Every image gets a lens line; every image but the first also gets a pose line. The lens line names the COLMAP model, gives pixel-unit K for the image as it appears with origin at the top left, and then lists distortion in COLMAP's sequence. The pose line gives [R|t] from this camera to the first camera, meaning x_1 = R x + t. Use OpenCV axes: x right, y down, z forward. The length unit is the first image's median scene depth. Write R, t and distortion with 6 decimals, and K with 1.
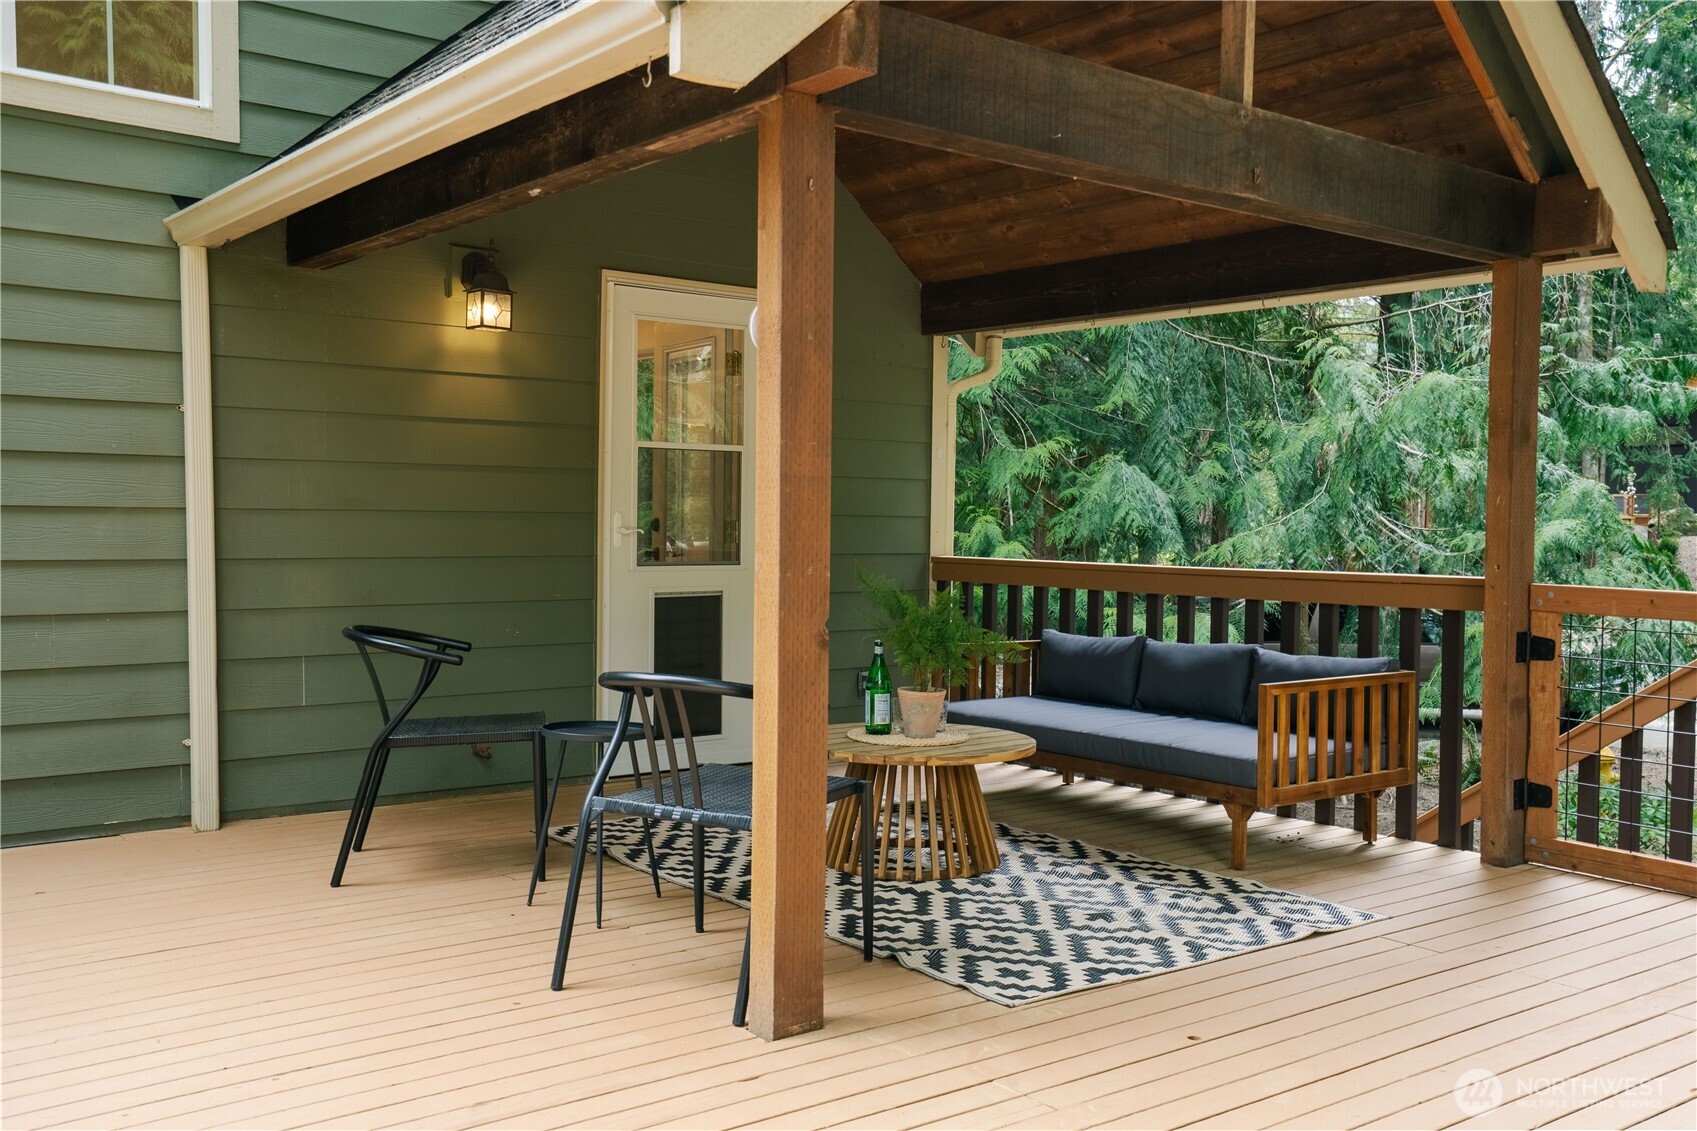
lens RADIAL K [[1701.2, 0, 848.5], [0, 1701.2, 565.5], [0, 0, 1]] dist [-0.011969, -0.011300]
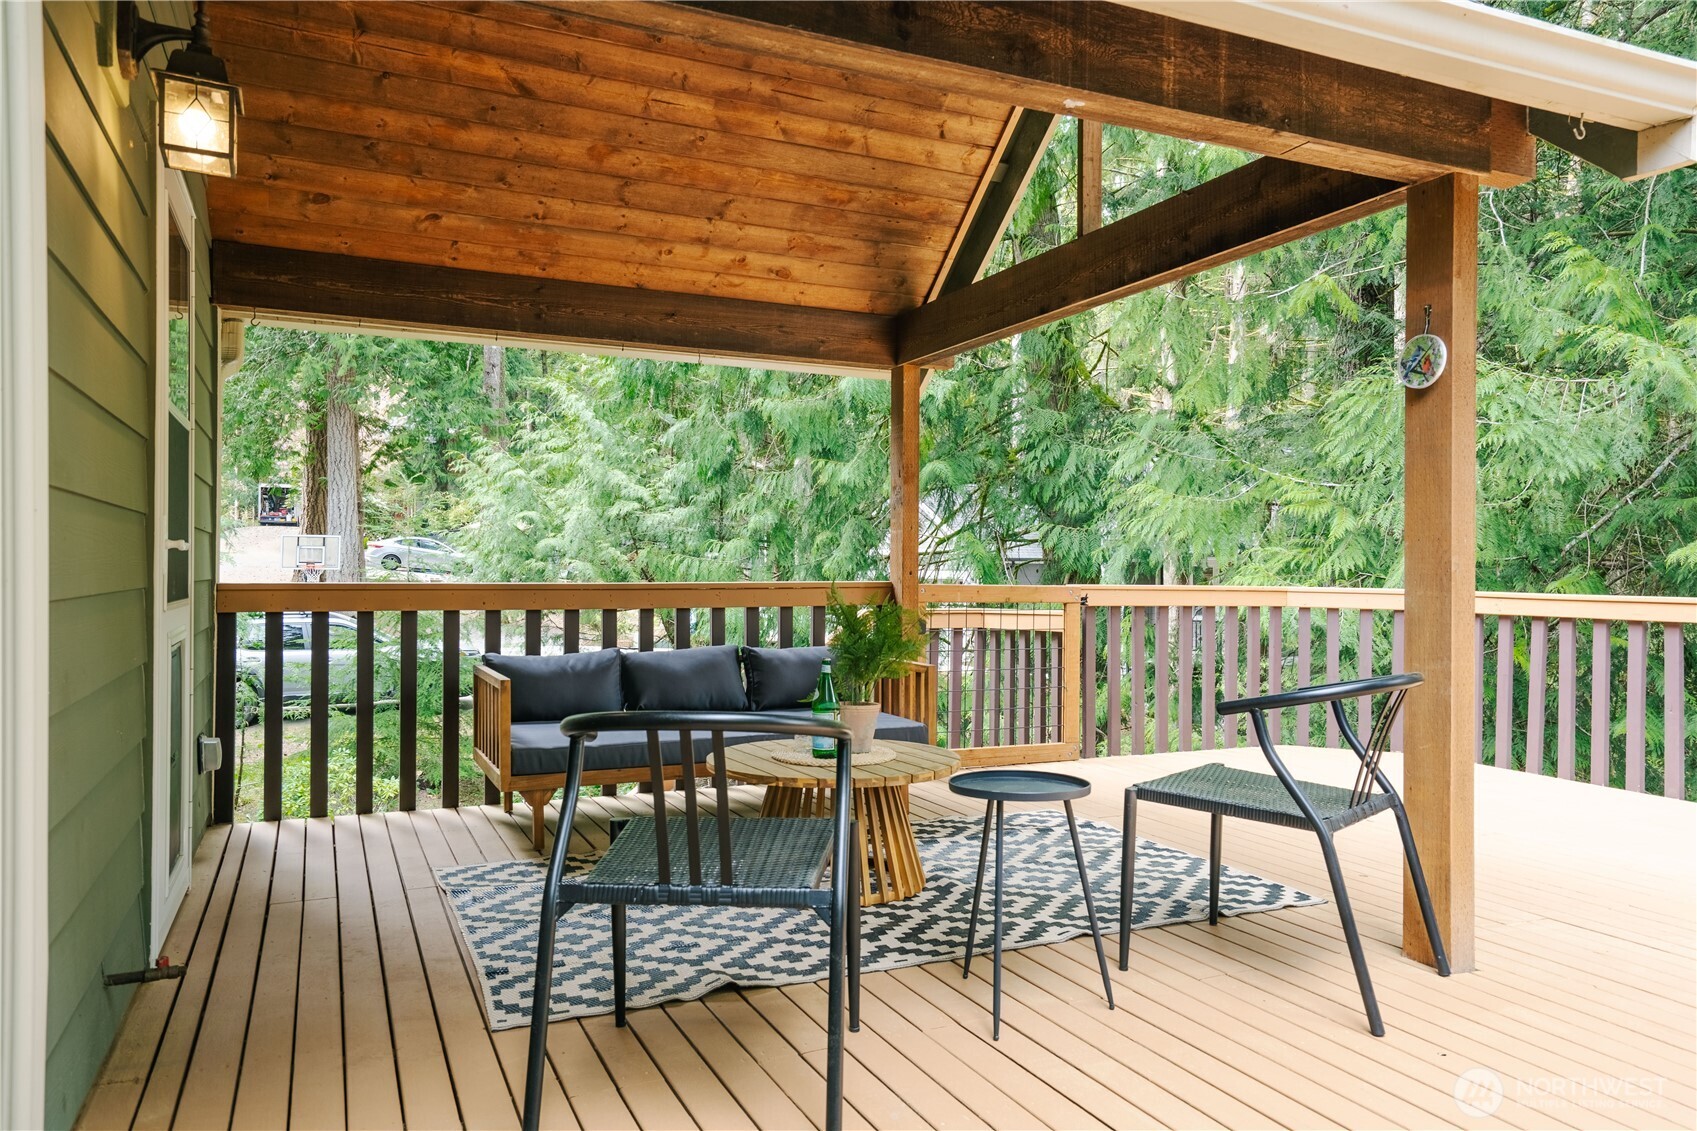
lens RADIAL K [[1158.6, 0, 848.5], [0, 1158.6, 565.5], [0, 0, 1]] dist [-0.000943, 0.001218]
pose [[0.200984, -0.012569, 0.979514, -0.642084], [0.003436, 0.999921, 0.012125, -0.018761], [-0.979589, 0.000928, 0.201011, 0.851693]]
